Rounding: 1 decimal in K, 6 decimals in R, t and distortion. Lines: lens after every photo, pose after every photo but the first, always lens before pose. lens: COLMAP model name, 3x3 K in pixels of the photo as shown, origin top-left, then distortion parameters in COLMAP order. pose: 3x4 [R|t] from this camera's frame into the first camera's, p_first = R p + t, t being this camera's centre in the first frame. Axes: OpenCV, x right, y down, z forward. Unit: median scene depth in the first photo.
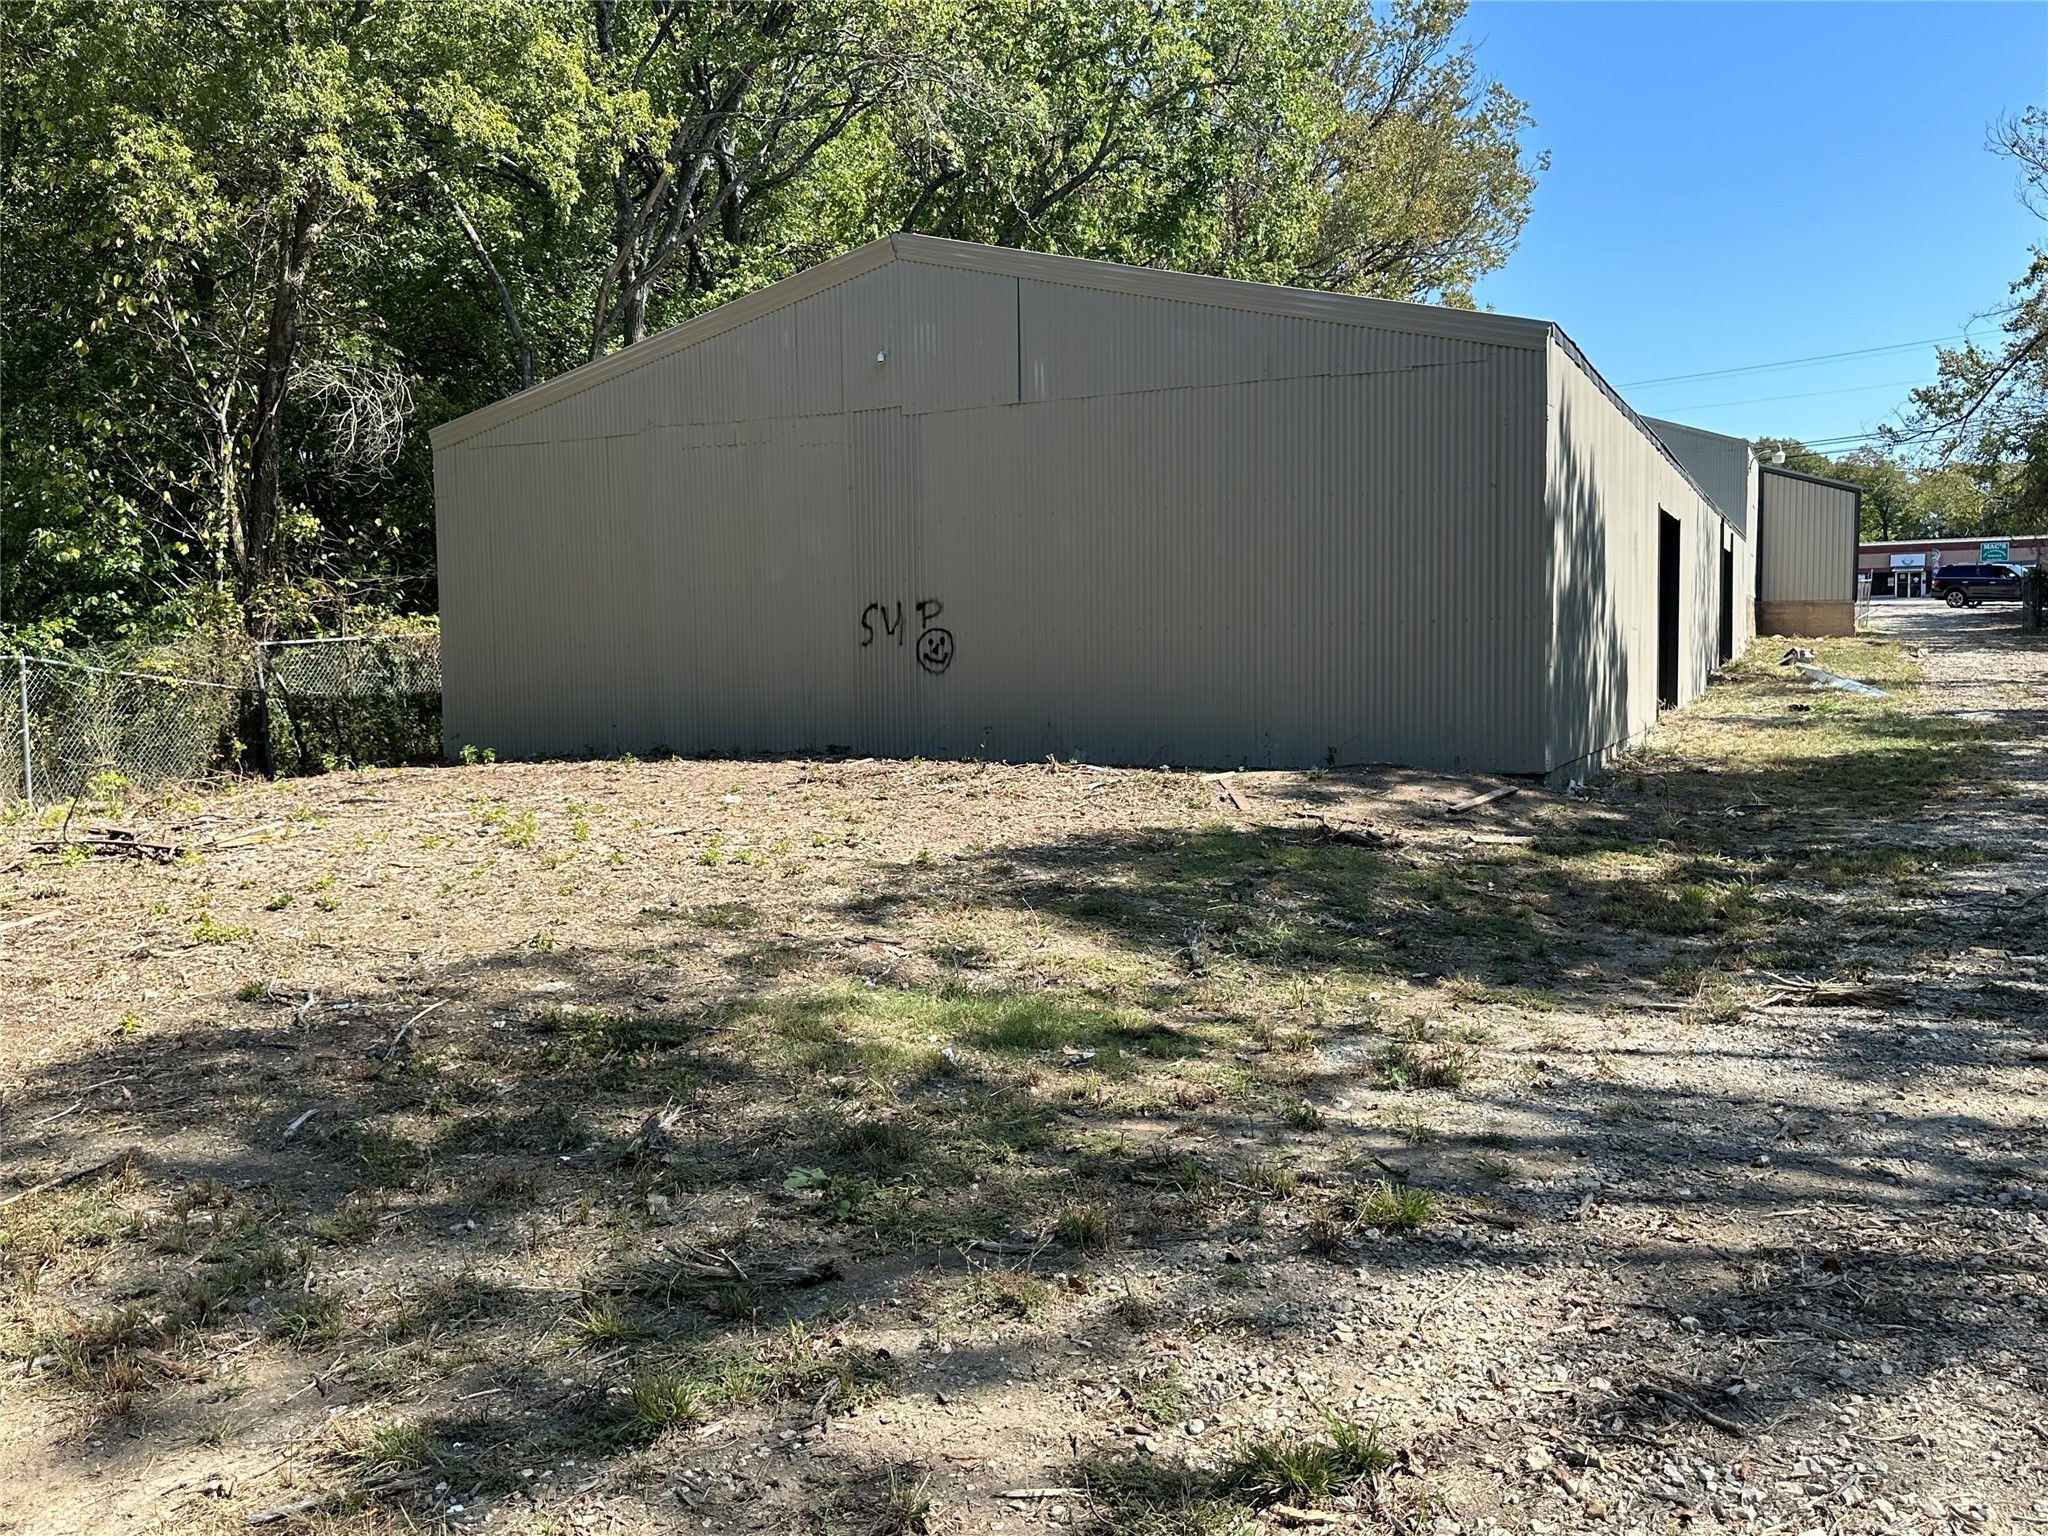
lens RADIAL K [[1661.6, 0, 1003.7], [0, 1661.6, 741.9], [0, 0, 1]] dist [0.142713, -0.214577]
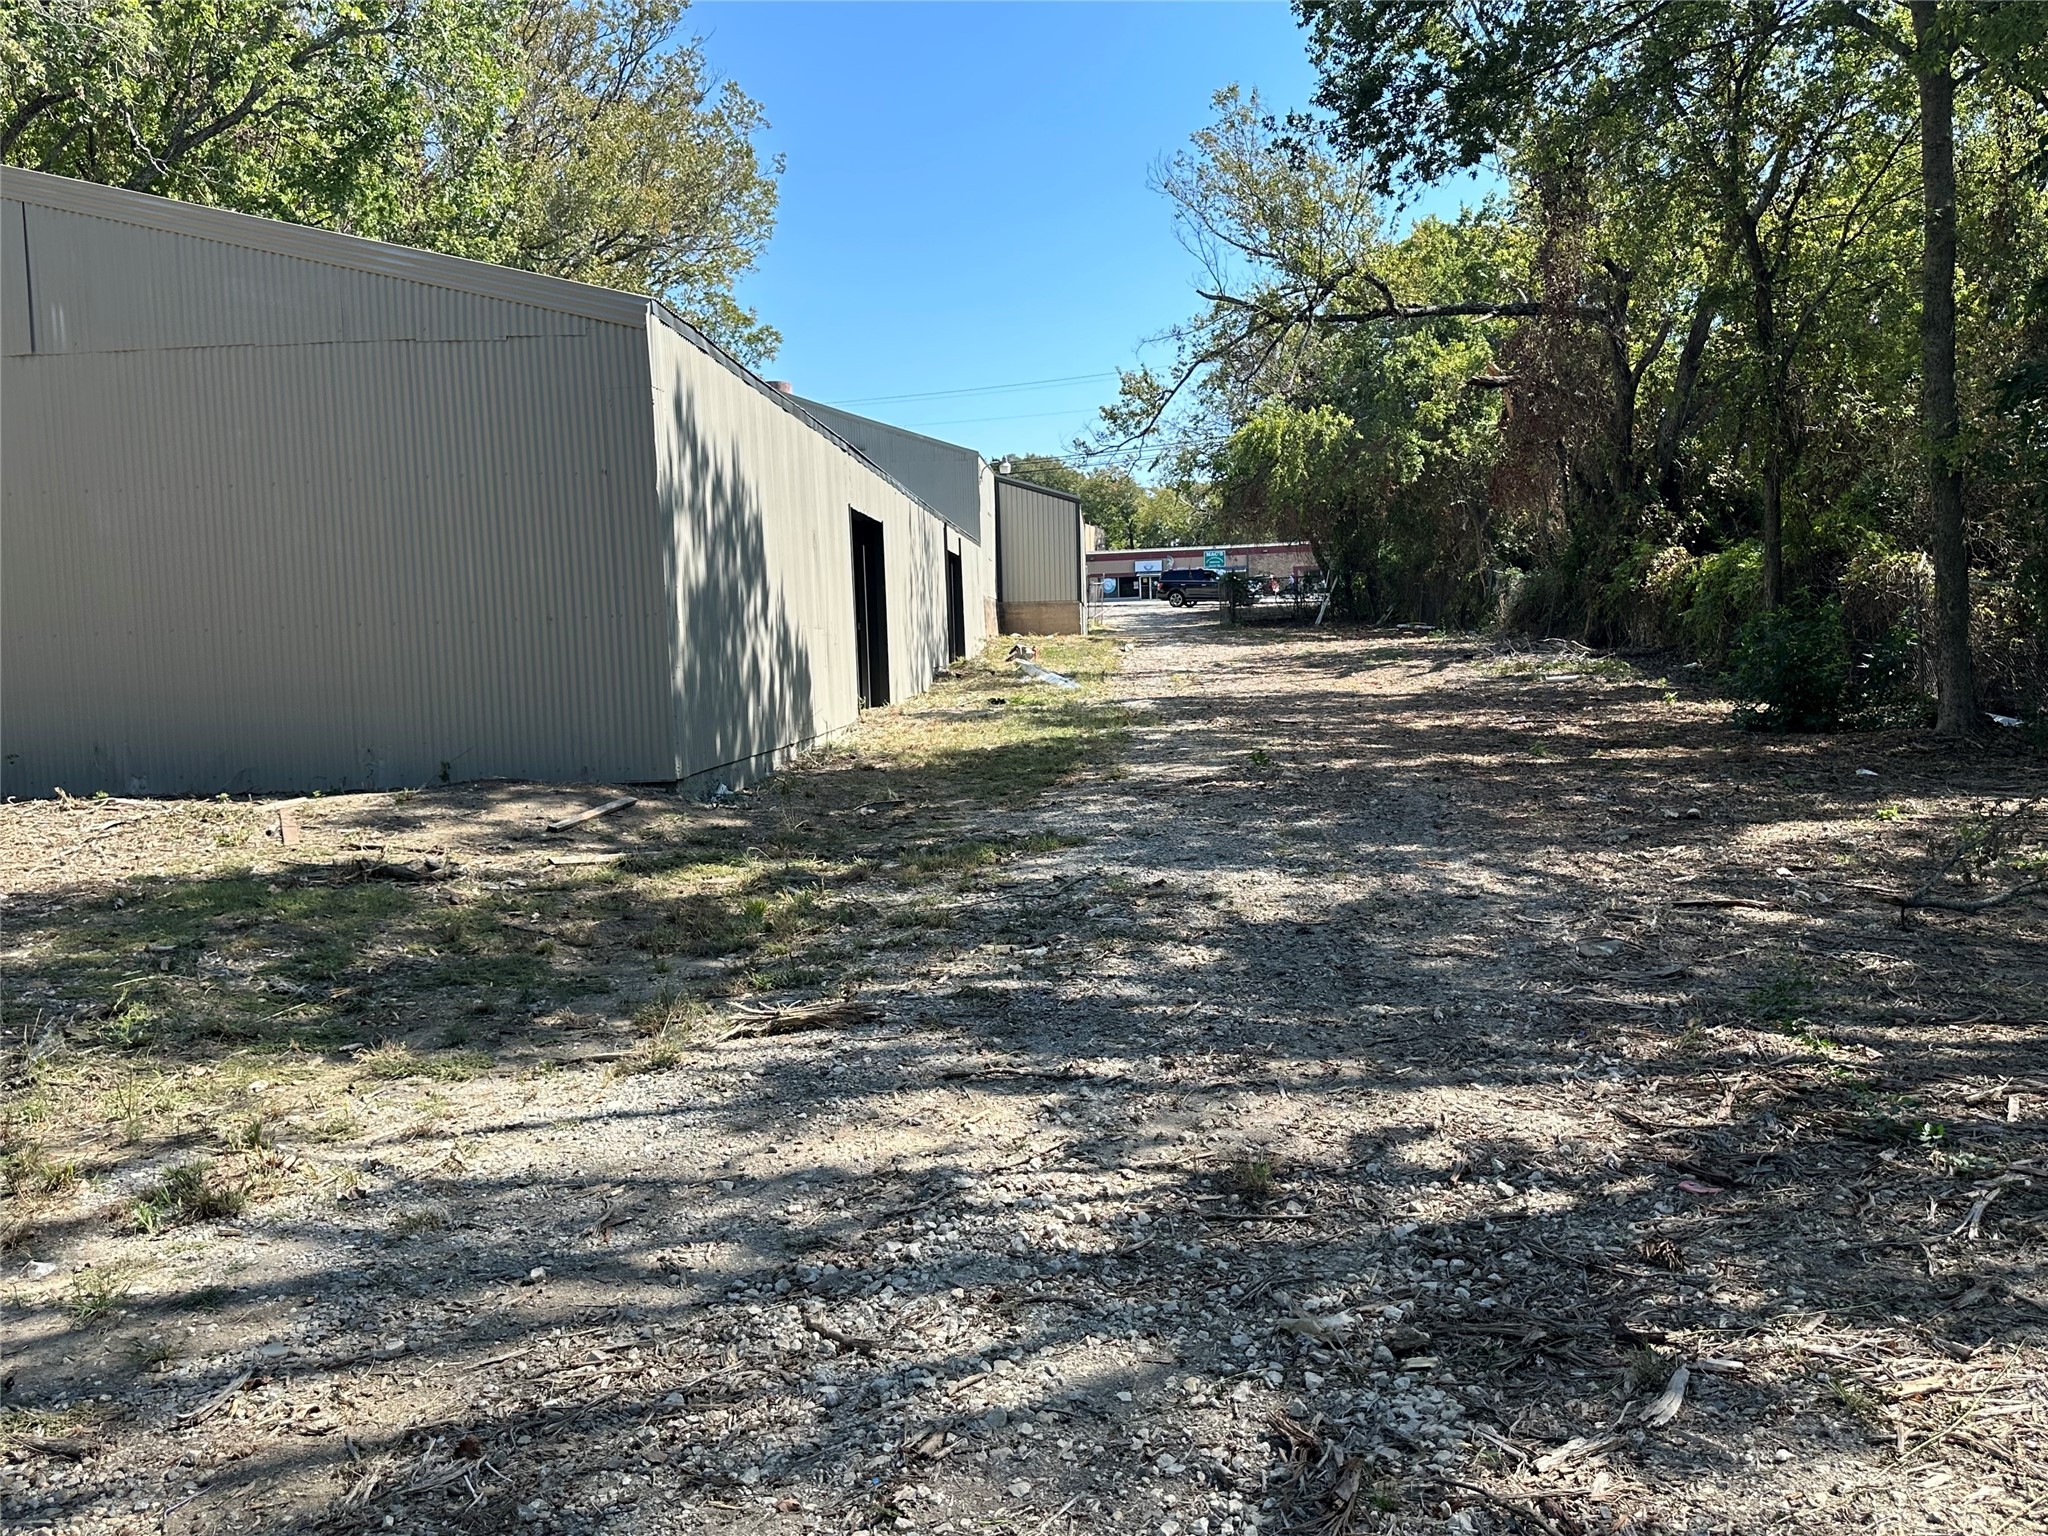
lens RADIAL K [[1657.2, 0, 1024.0], [0, 1657.2, 768.0], [0, 0, 1]] dist [0.147892, -0.295751]
pose [[0.919335, -0.046558, 0.390711, 0.138163], [0.040996, 0.998904, 0.022570, -0.001575], [-0.391334, -0.004732, 0.920237, 0.064915]]
